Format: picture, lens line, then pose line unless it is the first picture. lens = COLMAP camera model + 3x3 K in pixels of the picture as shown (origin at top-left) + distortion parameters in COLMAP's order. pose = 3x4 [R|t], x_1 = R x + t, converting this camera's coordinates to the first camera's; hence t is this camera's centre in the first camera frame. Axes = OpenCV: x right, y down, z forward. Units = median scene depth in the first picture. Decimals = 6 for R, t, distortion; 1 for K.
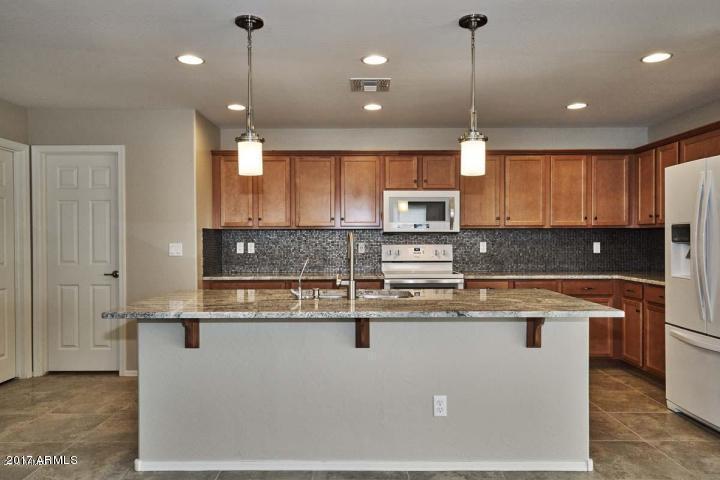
lens RADIAL K [[498.0, 0, 360.4], [0, 498.0, 243.3], [0, 0, 1]] dist [0.002206, 0.000818]
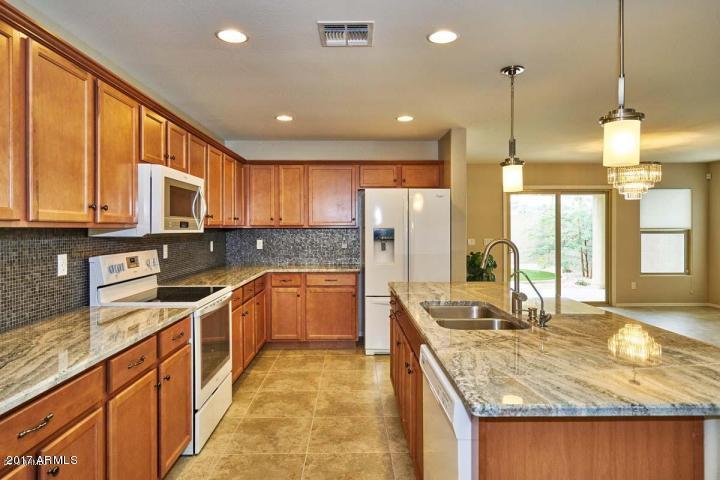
lens RADIAL K [[441.7, 0, 359.9], [0, 441.7, 228.6], [0, 0, 1]] dist [0.010151, 0.001439]
pose [[-0.019524, 0.002888, 0.999805, -0.484600], [0.014896, 0.999886, -0.002597, -0.023954], [-0.999698, 0.014842, -0.019565, 0.760806]]
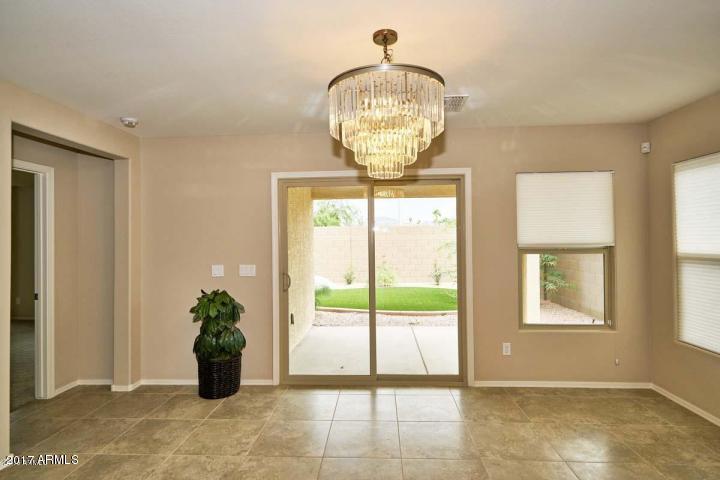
lens RADIAL K [[393.9, 0, 357.6], [0, 393.9, 237.0], [0, 0, 1]] dist [0.004047, 0.001180]
pose [[0.053988, 0.006827, 0.998518, 0.250815], [0.022014, 0.999725, -0.008026, -0.029650], [-0.998299, 0.022415, 0.053823, 0.039879]]
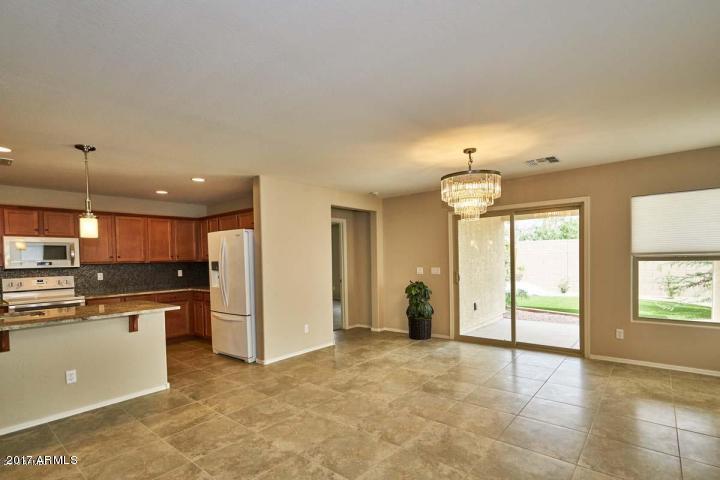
lens RADIAL K [[352.3, 0, 356.2], [0, 352.3, 267.1], [0, 0, 1]] dist [0.002332, 0.000693]
pose [[0.648036, -0.032085, 0.760934, -0.057850], [0.029771, 0.999416, 0.016786, -0.015624], [-0.761028, 0.011776, 0.648612, -0.263497]]
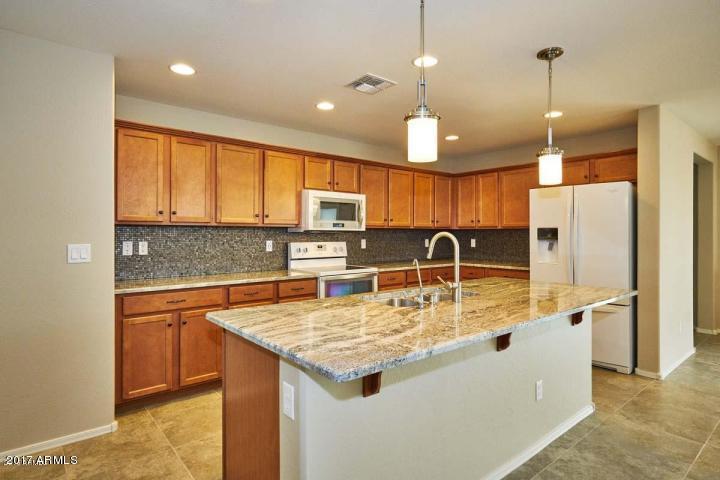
lens RADIAL K [[393.9, 0, 357.6], [0, 393.9, 237.0], [0, 0, 1]] dist [0.004047, 0.001180]
pose [[0.770038, -0.000450, 0.637998, -0.385023], [0.000879, 1.000000, -0.000356, -0.008699], [-0.637997, 0.000835, 0.770038, 0.313289]]
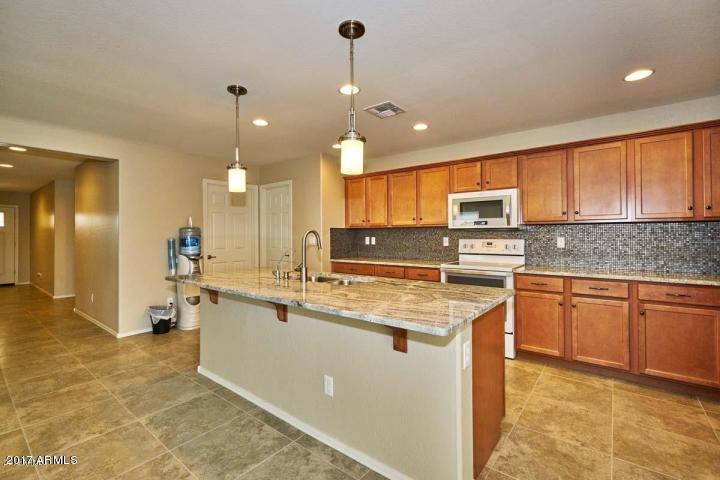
lens RADIAL K [[322.1, 0, 360.0], [0, 322.1, 234.0], [0, 0, 1]] dist [-0.002596, -0.000243]
pose [[0.784140, -0.002683, -0.620578, 0.357046], [-0.003218, 0.999960, -0.008390, -0.002644], [0.620575, 0.008576, 0.784100, 0.258157]]
